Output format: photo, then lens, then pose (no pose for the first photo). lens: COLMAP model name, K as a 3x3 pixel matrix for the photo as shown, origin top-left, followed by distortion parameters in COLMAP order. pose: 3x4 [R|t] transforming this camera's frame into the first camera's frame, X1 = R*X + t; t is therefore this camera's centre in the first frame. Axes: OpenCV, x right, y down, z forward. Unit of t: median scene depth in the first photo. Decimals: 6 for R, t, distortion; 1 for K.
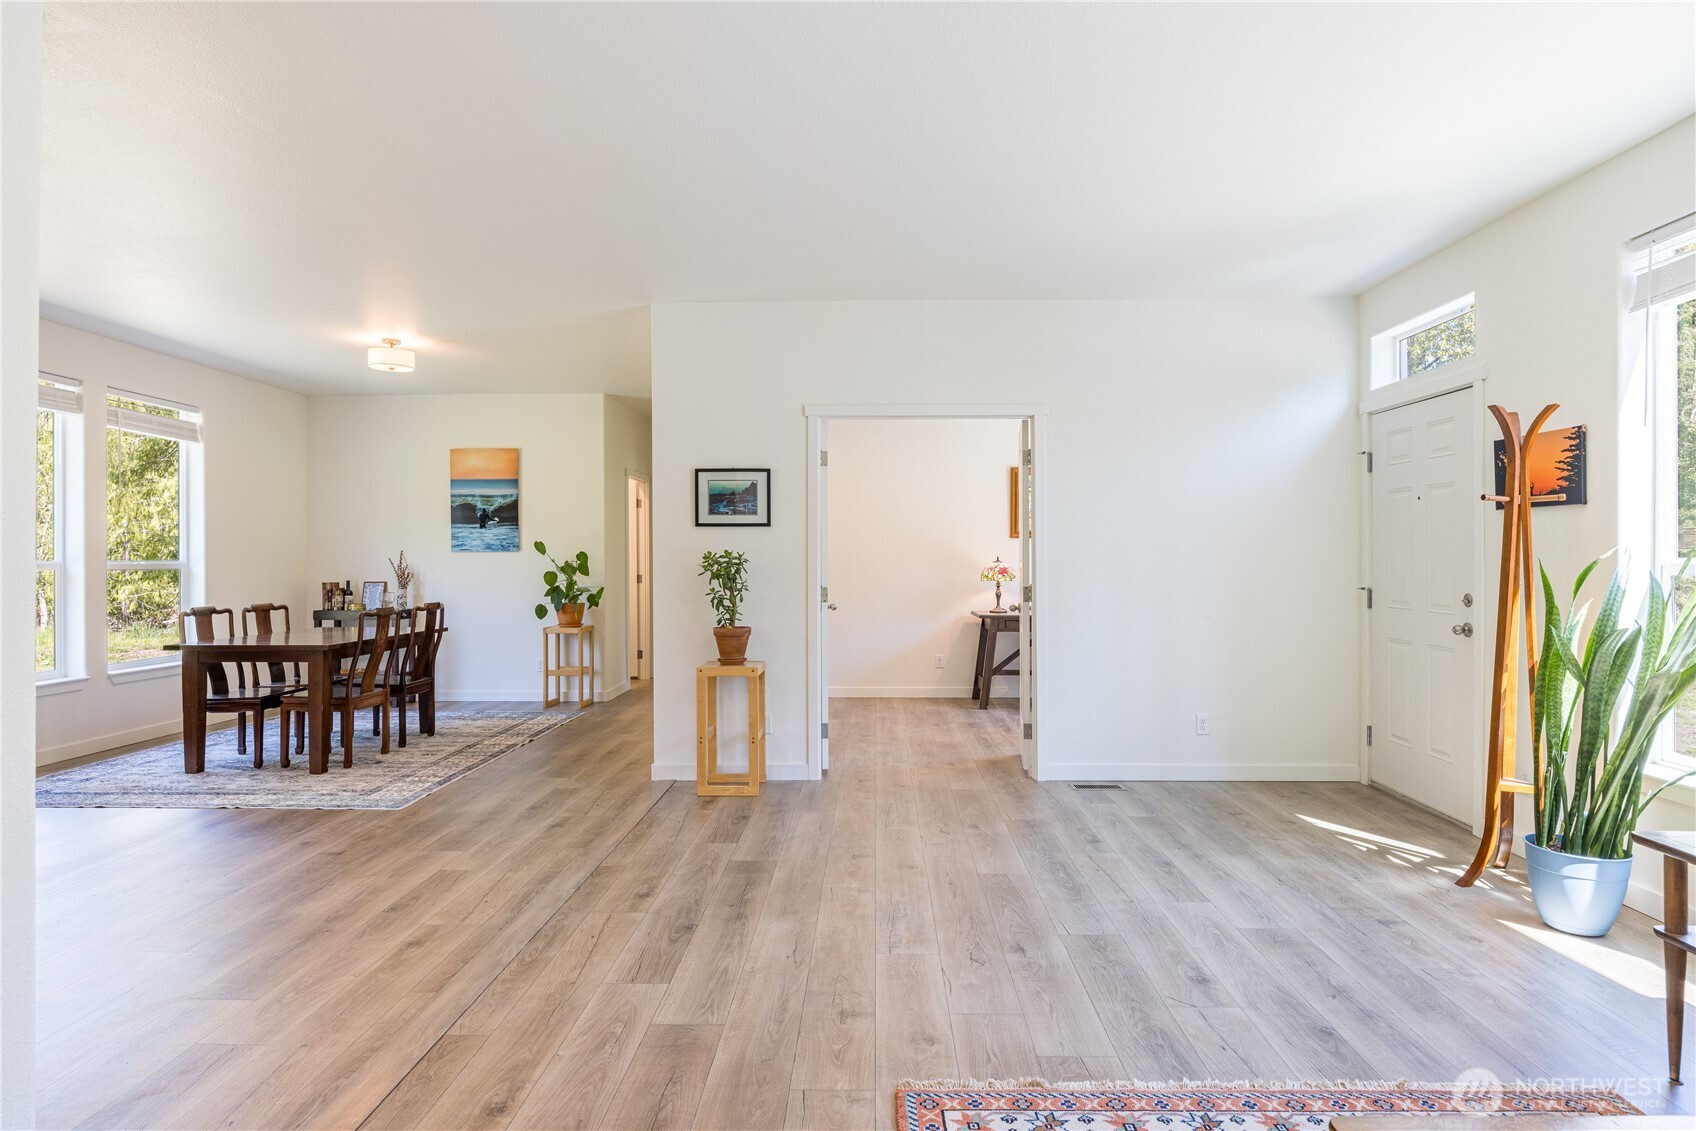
lens RADIAL K [[926.0, 0, 851.8], [0, 926.0, 560.2], [0, 0, 1]] dist [0.002002, -0.001351]
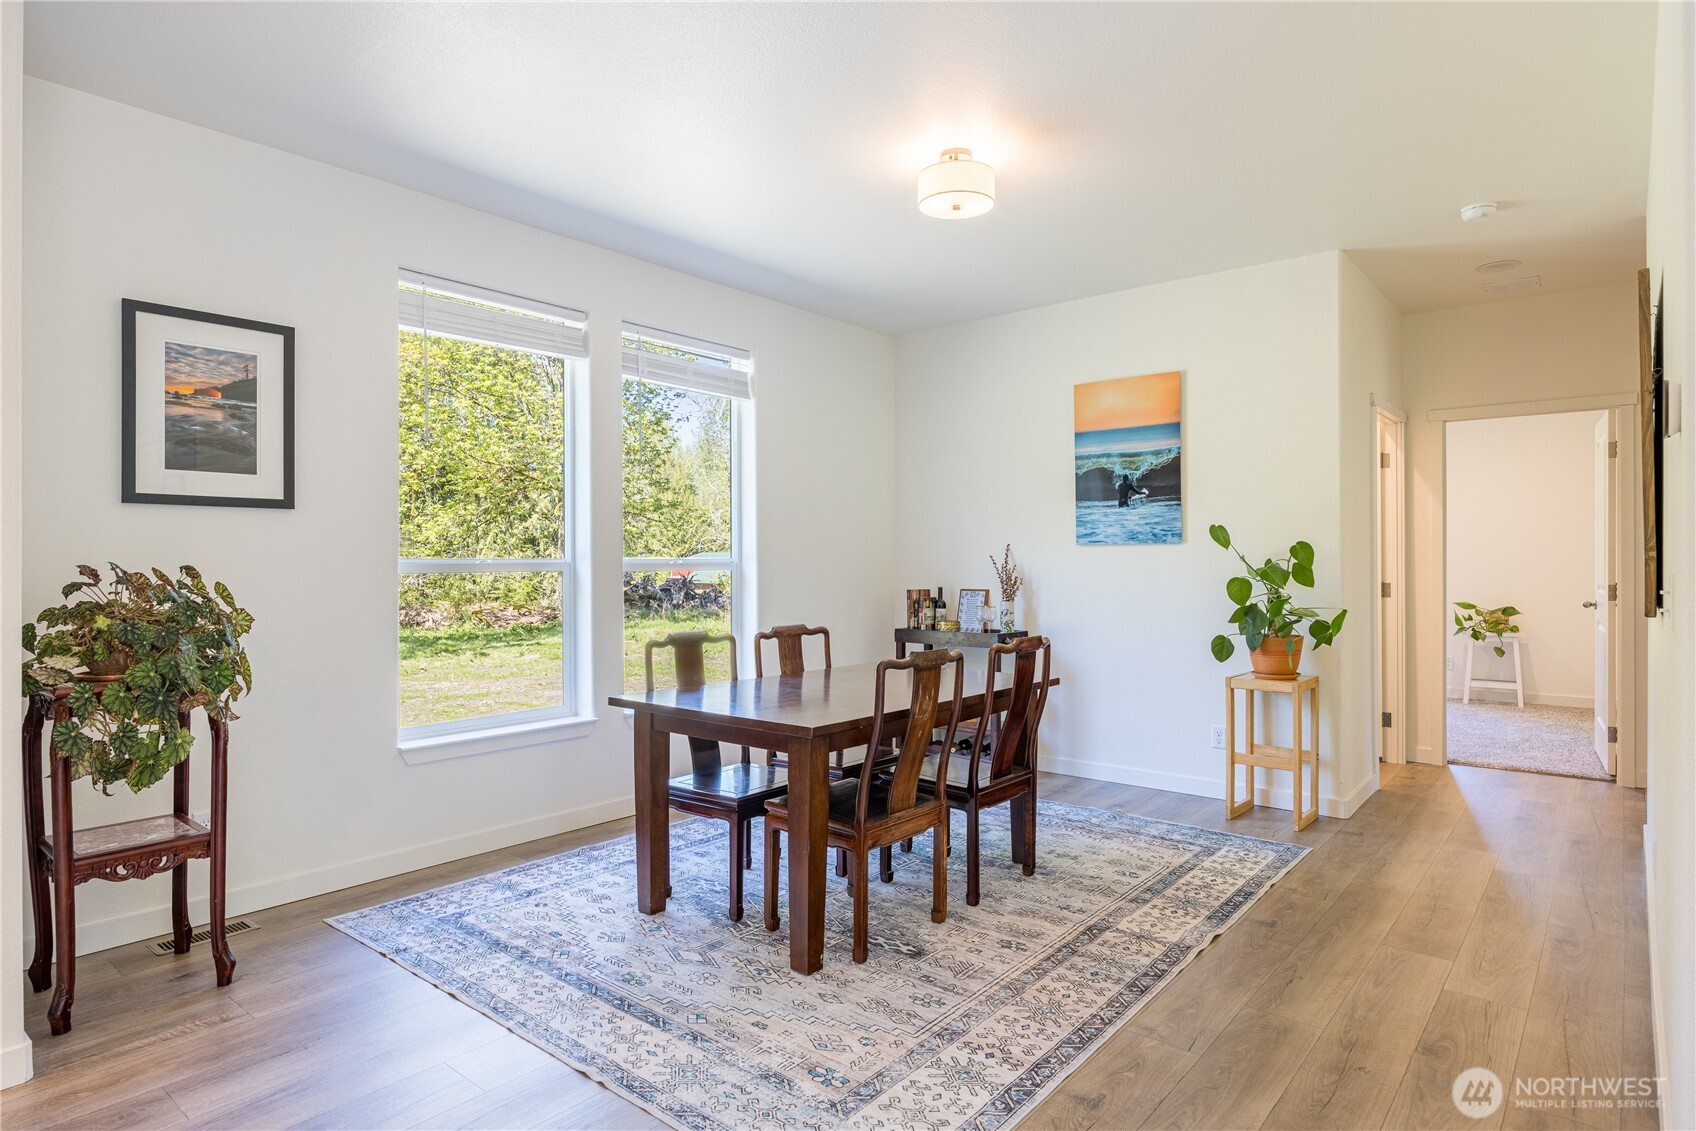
lens RADIAL K [[926.0, 0, 851.8], [0, 926.0, 560.2], [0, 0, 1]] dist [0.002002, -0.001351]
pose [[0.780207, -0.000134, -0.625521, -0.156096], [0.000864, 0.999999, 0.000863, 0.000760], [0.625521, -0.001213, 0.780207, 0.412091]]
